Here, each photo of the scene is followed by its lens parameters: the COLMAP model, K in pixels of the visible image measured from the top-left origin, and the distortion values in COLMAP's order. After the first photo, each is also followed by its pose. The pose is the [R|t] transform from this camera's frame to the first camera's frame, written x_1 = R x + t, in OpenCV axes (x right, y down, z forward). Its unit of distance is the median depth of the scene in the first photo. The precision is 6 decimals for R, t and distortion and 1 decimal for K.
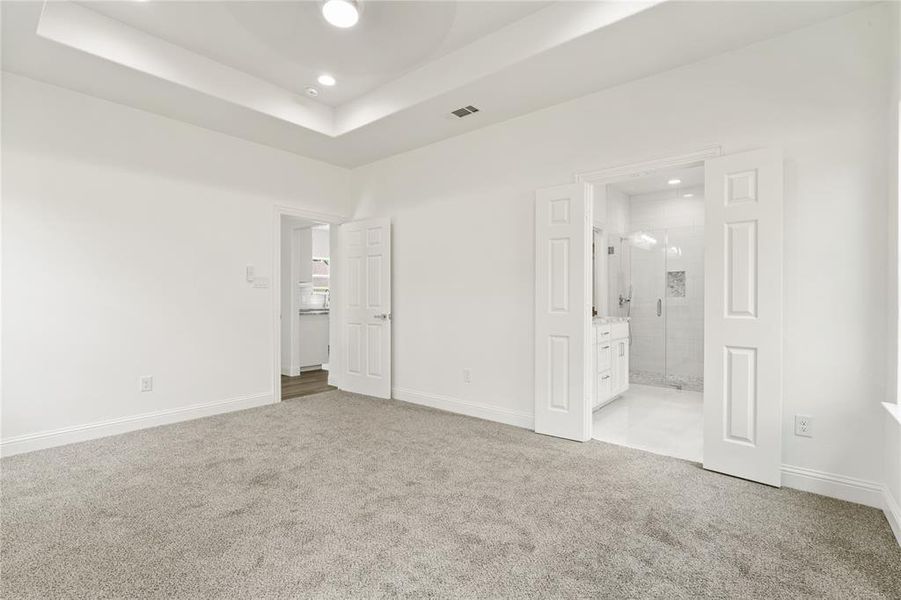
lens RADIAL K [[418.0, 0, 453.3], [0, 418.0, 301.3], [0, 0, 1]] dist [-0.011111, 0.000325]
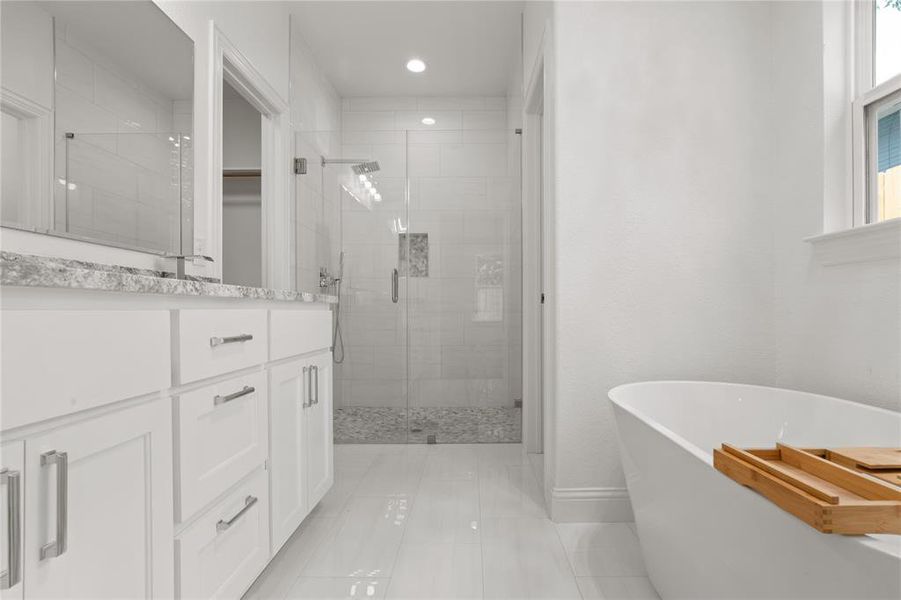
lens RADIAL K [[426.6, 0, 453.6], [0, 426.6, 314.0], [0, 0, 1]] dist [-0.010478, 0.000010]
pose [[0.799350, -0.009585, 0.600789, 0.215436], [0.010593, 0.999942, 0.001860, 0.043082], [-0.600773, 0.004878, 0.799405, 0.487486]]
